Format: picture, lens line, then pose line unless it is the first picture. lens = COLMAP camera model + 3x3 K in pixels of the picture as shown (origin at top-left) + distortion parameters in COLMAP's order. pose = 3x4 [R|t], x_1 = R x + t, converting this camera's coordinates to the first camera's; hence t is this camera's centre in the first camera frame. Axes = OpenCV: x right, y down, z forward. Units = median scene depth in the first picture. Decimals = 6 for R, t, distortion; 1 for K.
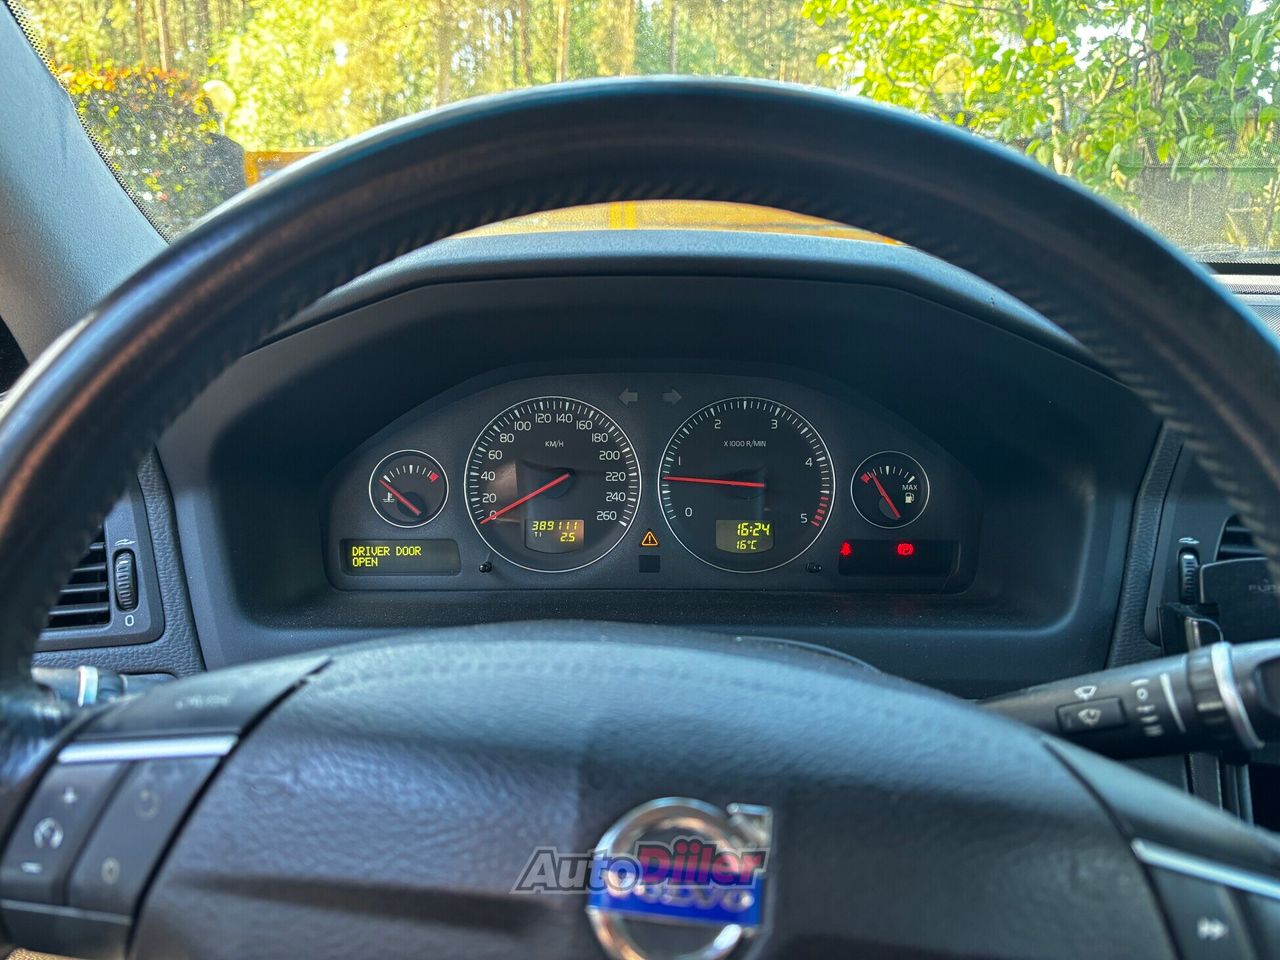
lens RADIAL K [[965.4, 0, 635.2], [0, 965.4, 474.6], [0, 0, 1]] dist [0.045420, -0.055421]
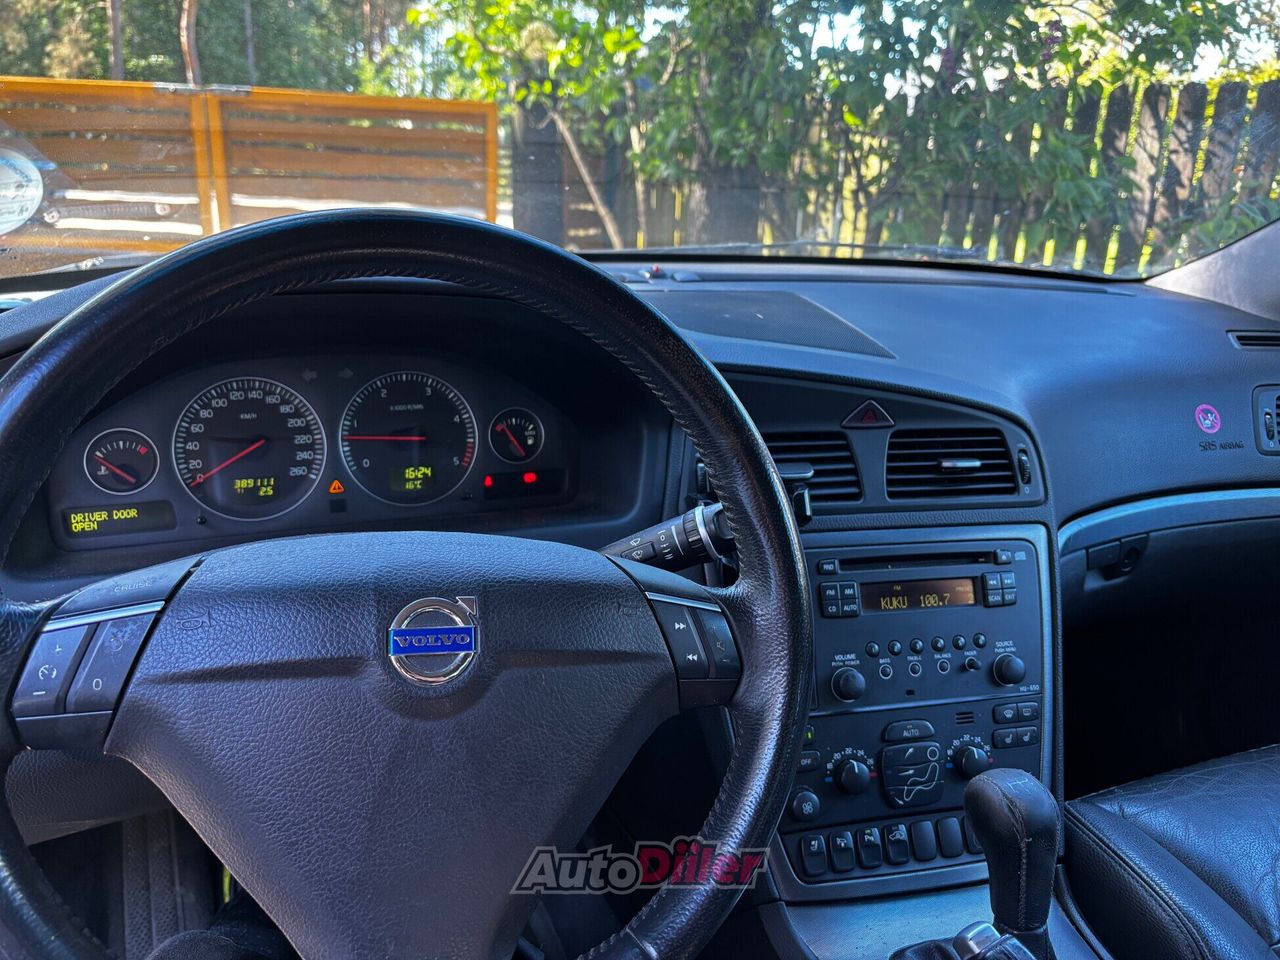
lens RADIAL K [[965.4, 0, 642.2], [0, 965.4, 475.0], [0, 0, 1]] dist [0.045420, -0.055421]
pose [[0.921223, -0.082489, 0.380190, -0.099030], [0.063403, 0.996030, 0.062477, -0.002781], [-0.383834, -0.033450, 0.922796, -0.336912]]
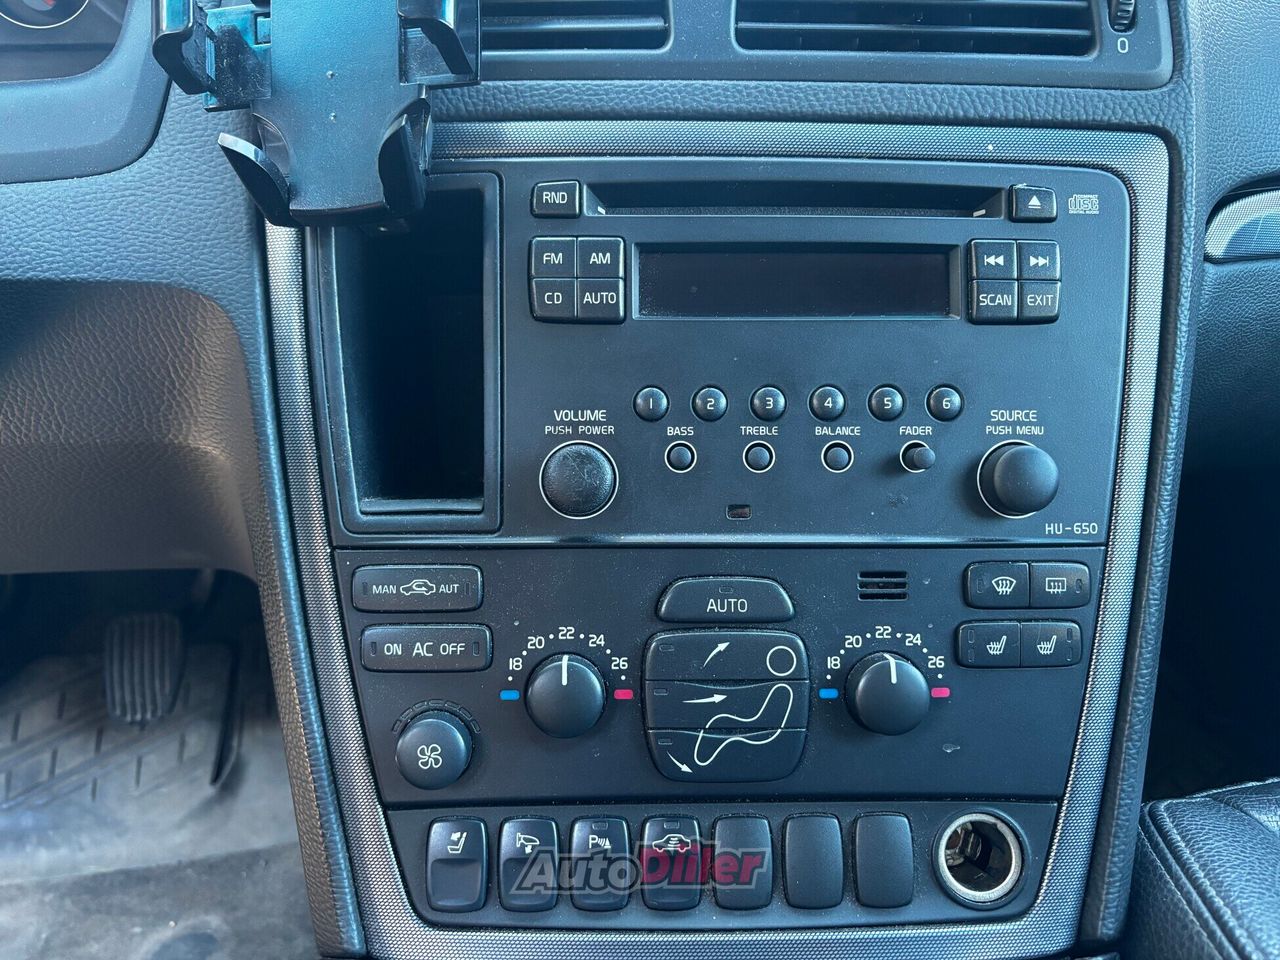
lens RADIAL K [[965.4, 0, 639.9], [0, 965.4, 470.6], [0, 0, 1]] dist [0.045420, -0.055421]
pose [[0.985326, -0.066064, 0.157378, 0.549794], [0.042429, 0.987916, 0.149067, 0.280727], [-0.165324, -0.140203, 0.976223, 0.195269]]
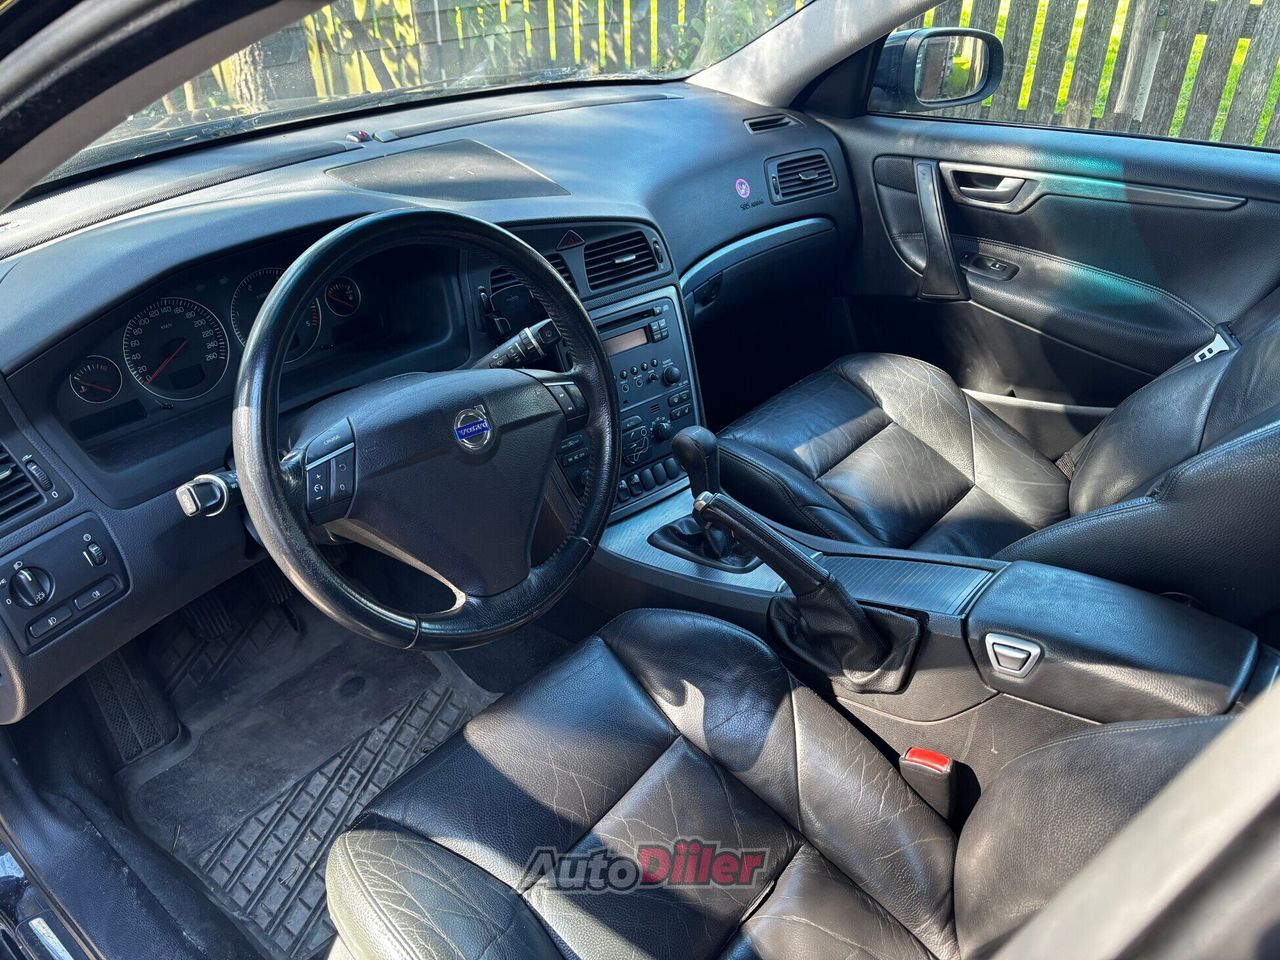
lens RADIAL K [[965.4, 0, 640.0], [0, 965.4, 479.6], [0, 0, 1]] dist [0.045420, -0.055421]
pose [[0.638677, -0.409905, 0.651206, -0.777582], [0.194001, 0.904739, 0.379224, -0.275002], [-0.744618, -0.115867, 0.657358, -0.777467]]
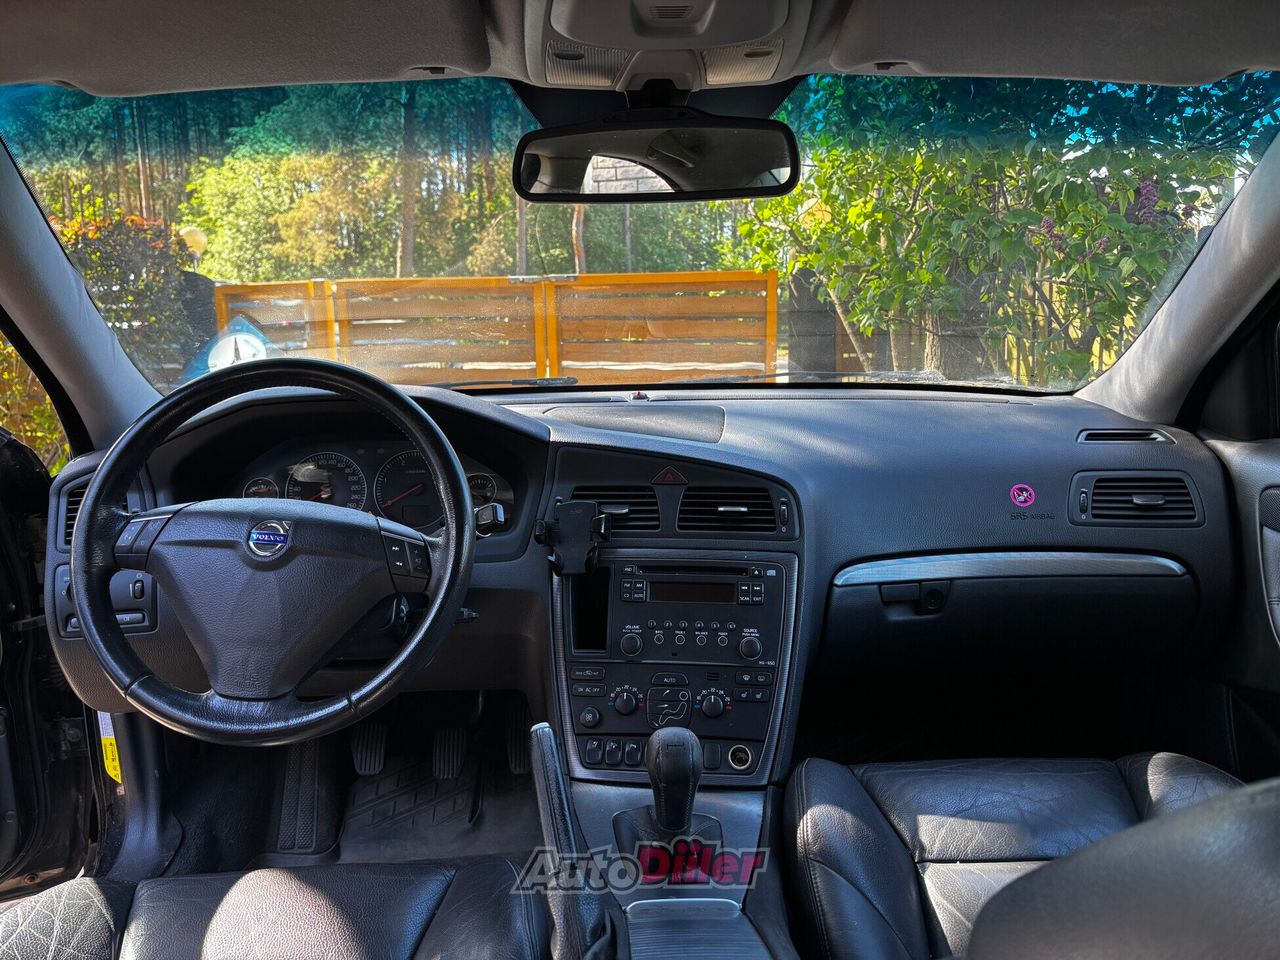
lens RADIAL K [[965.4, 0, 654.1], [0, 965.4, 472.1], [0, 0, 1]] dist [0.045420, -0.055421]
pose [[0.998757, -0.025269, 0.042954, 0.569755], [0.029758, 0.993781, -0.107301, 0.225919], [-0.039975, 0.108446, 0.993298, -1.254537]]
